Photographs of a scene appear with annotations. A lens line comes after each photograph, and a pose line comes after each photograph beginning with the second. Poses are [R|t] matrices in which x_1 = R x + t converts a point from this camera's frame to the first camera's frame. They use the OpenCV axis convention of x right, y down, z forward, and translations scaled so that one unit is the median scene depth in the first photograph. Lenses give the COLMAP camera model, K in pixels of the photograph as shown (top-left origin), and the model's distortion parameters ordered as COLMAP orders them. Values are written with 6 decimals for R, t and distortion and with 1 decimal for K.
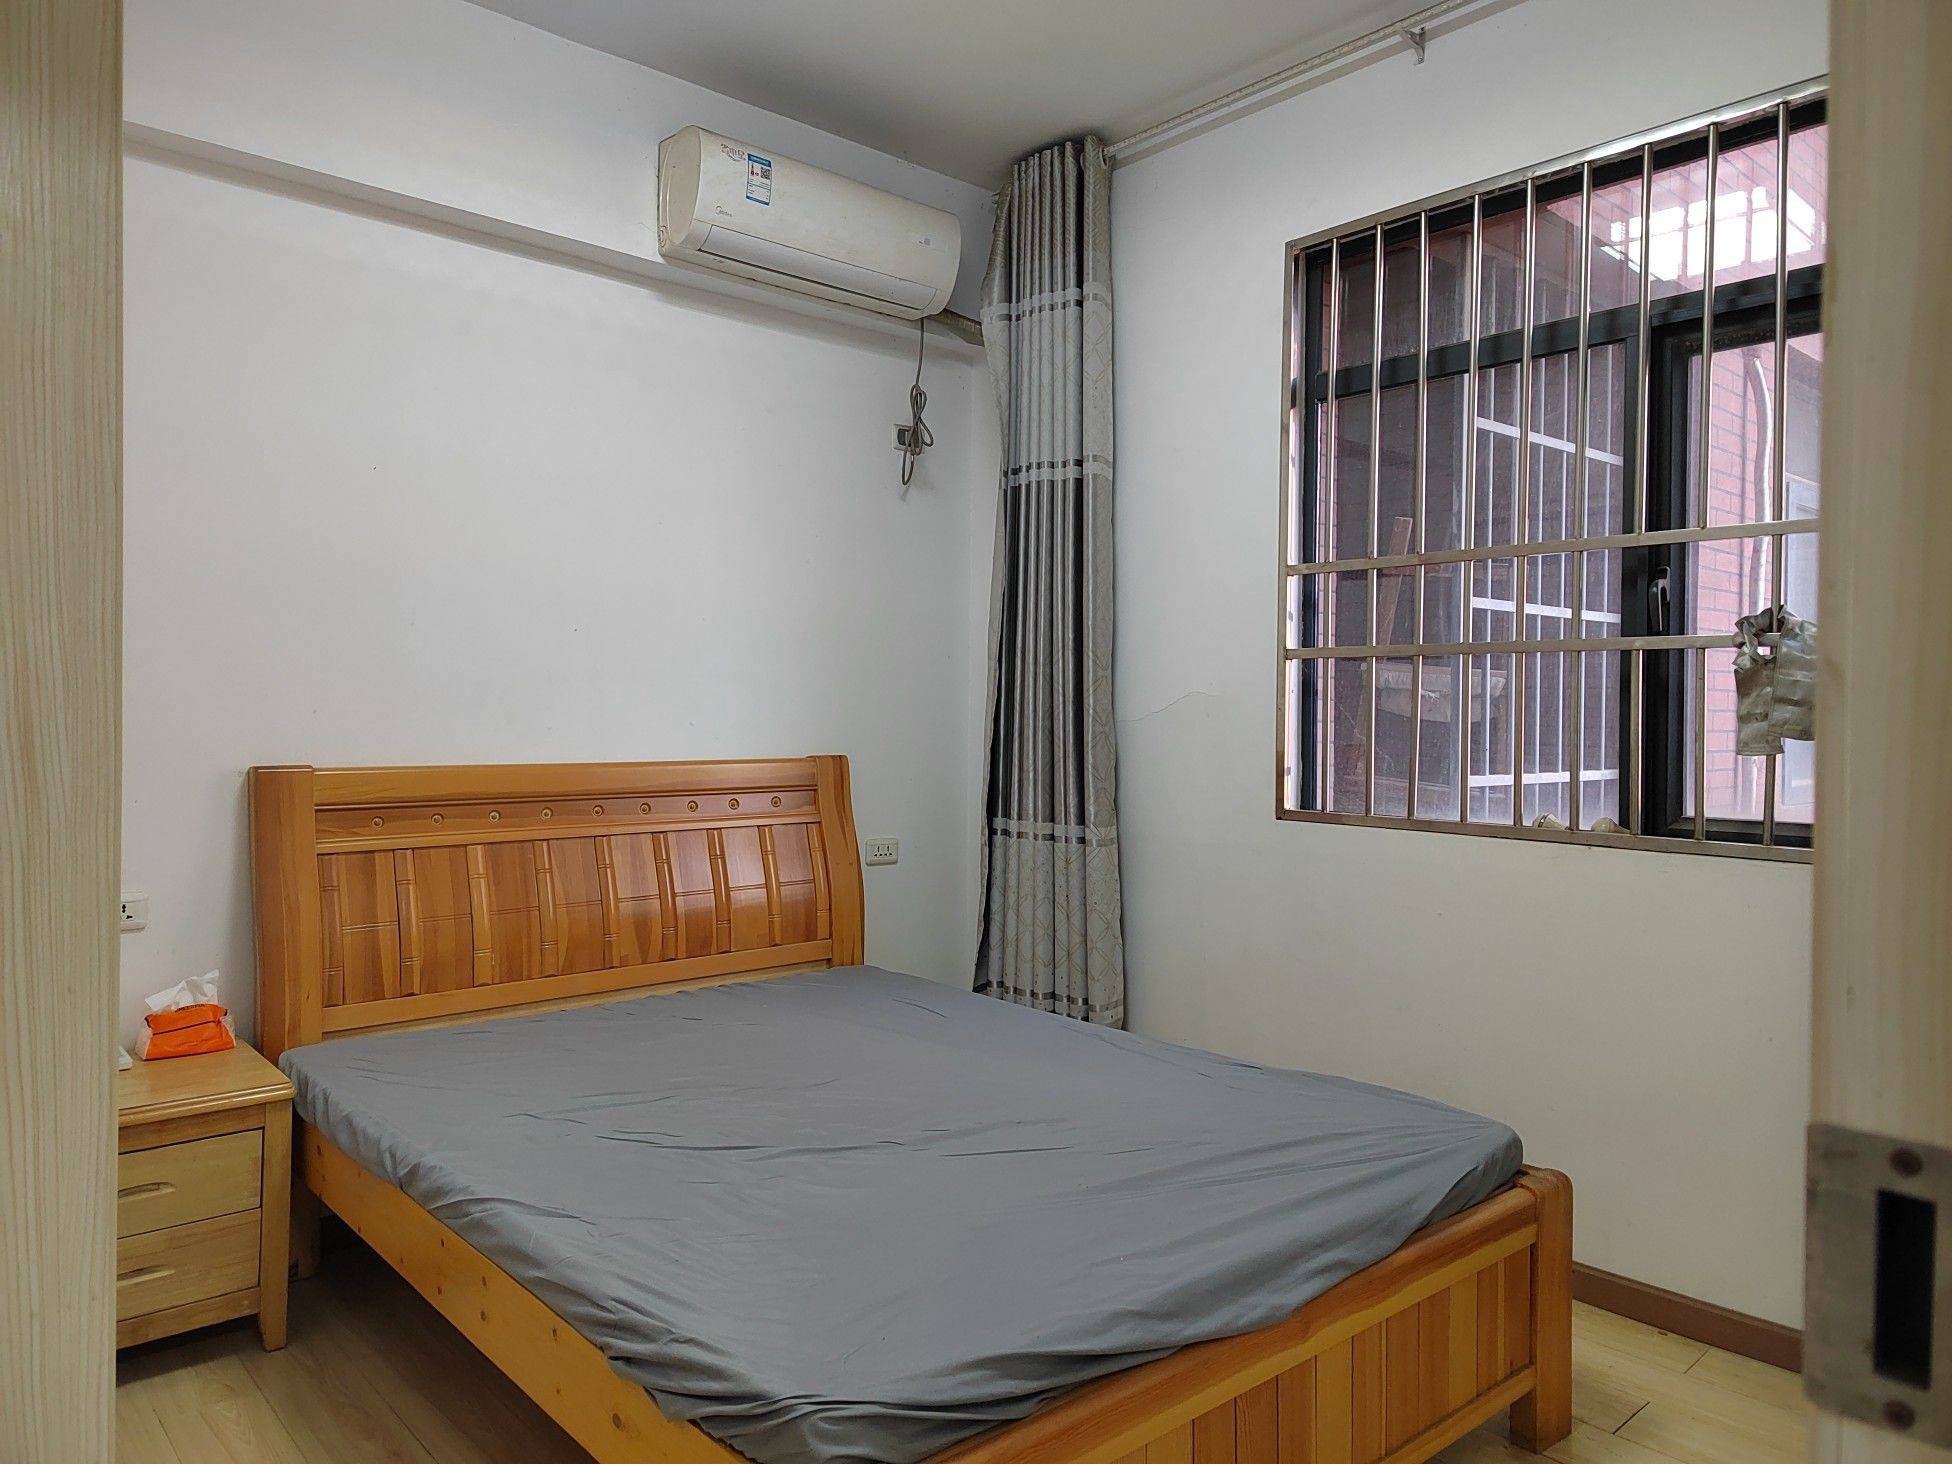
lens RADIAL K [[1338.3, 0, 976.0], [0, 1338.3, 732.0], [0, 0, 1]] dist [0.104896, -0.095187]
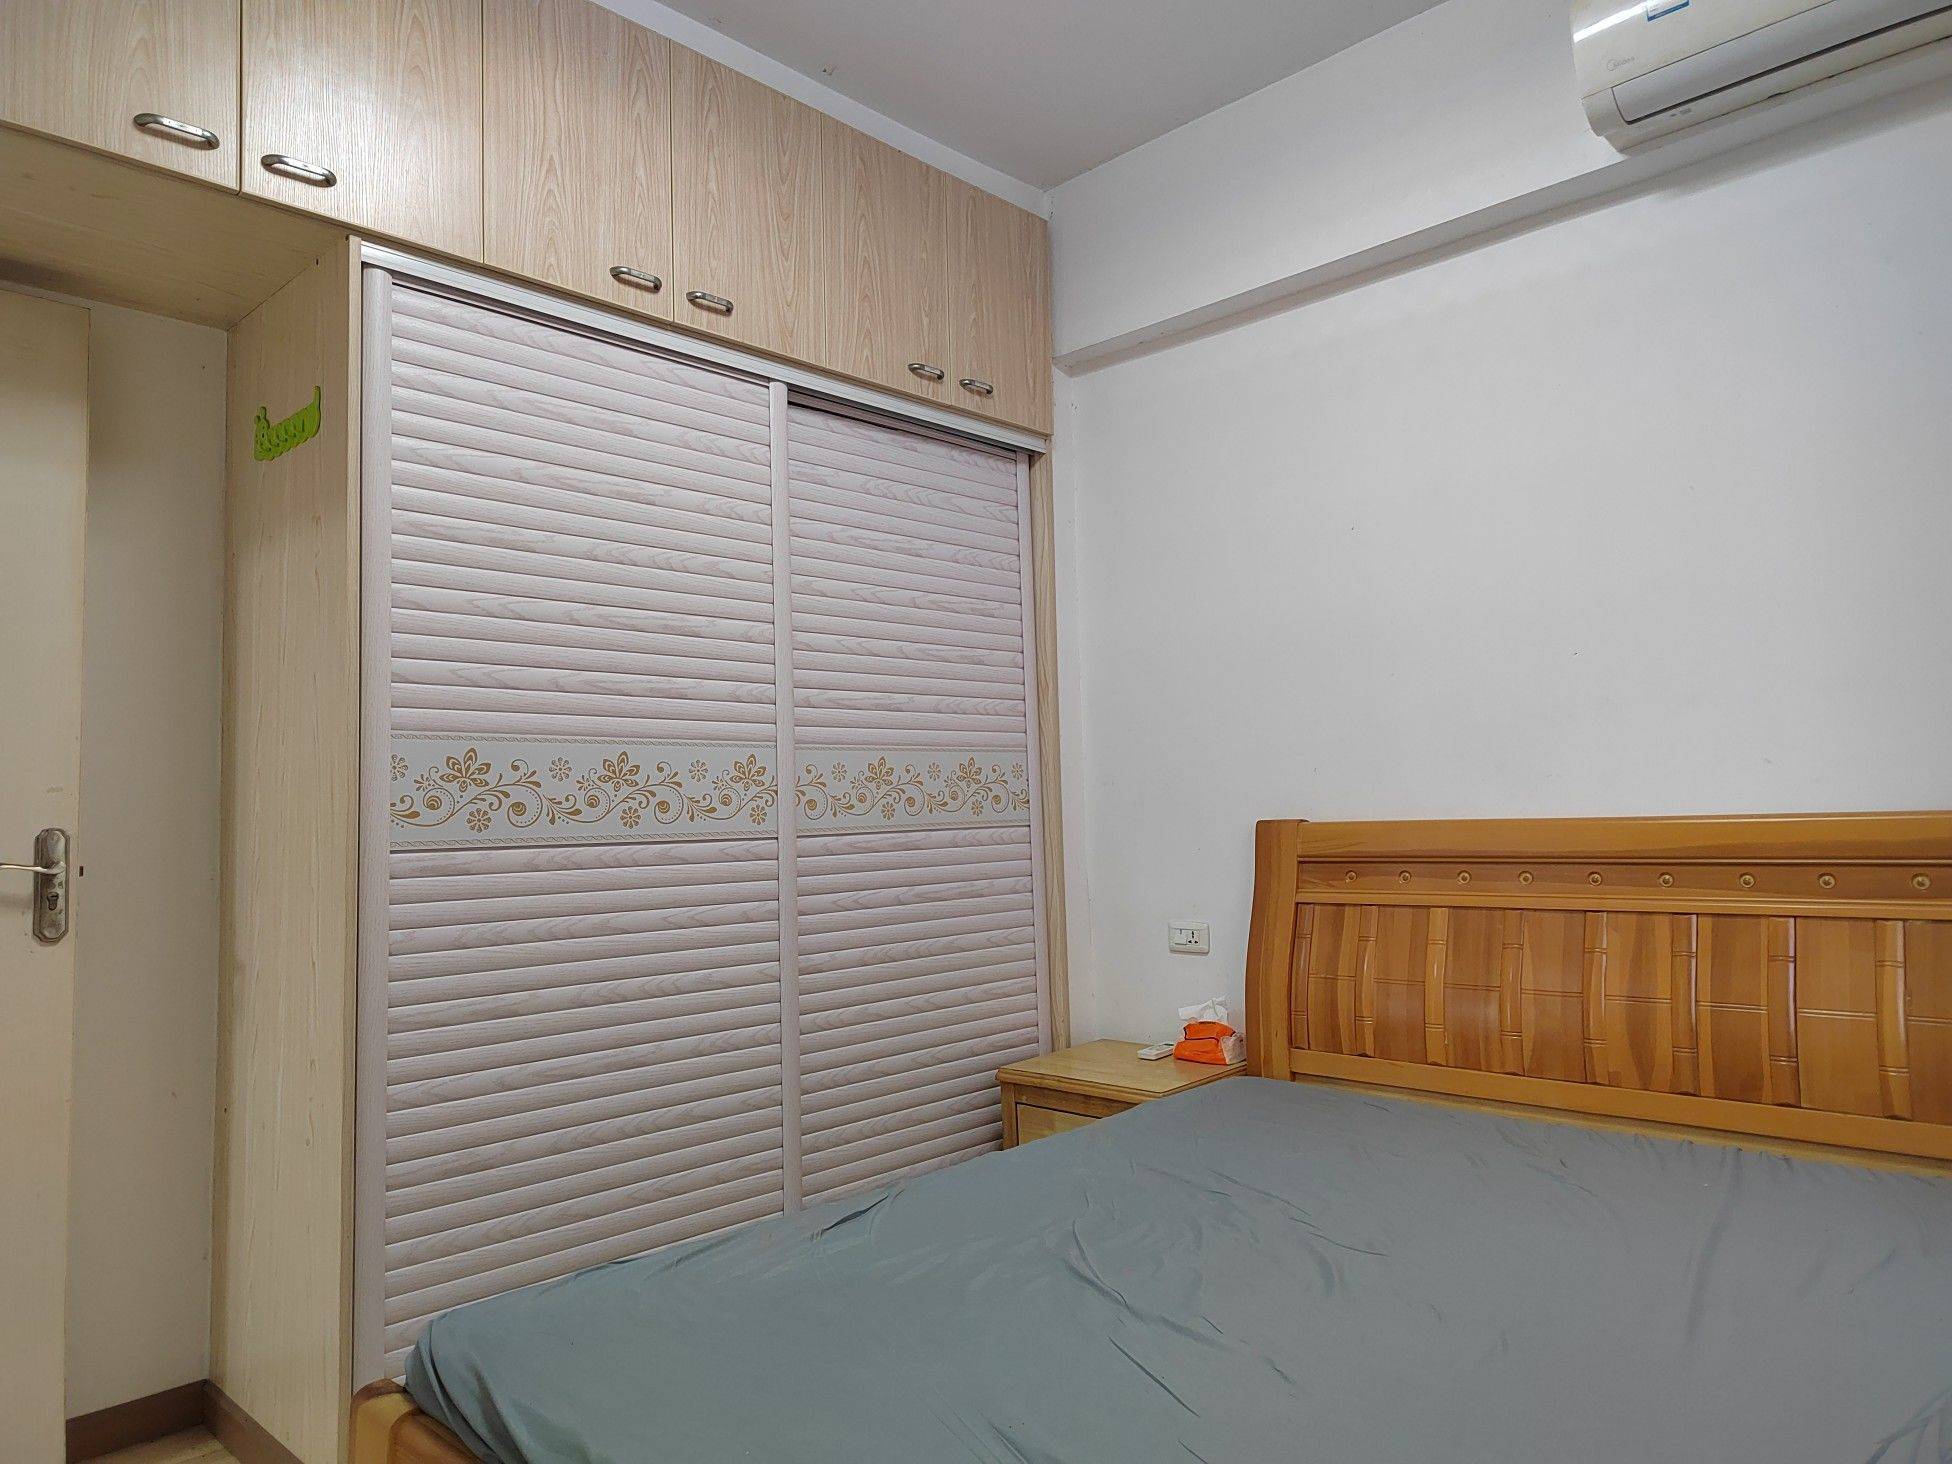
lens RADIAL K [[1338.3, 0, 976.0], [0, 1338.3, 732.0], [0, 0, 1]] dist [0.104896, -0.095187]
pose [[0.082693, -0.080533, -0.993316, 0.533797], [0.008879, 0.996750, -0.080072, 0.037480], [0.996536, -0.002198, 0.083139, 0.637635]]
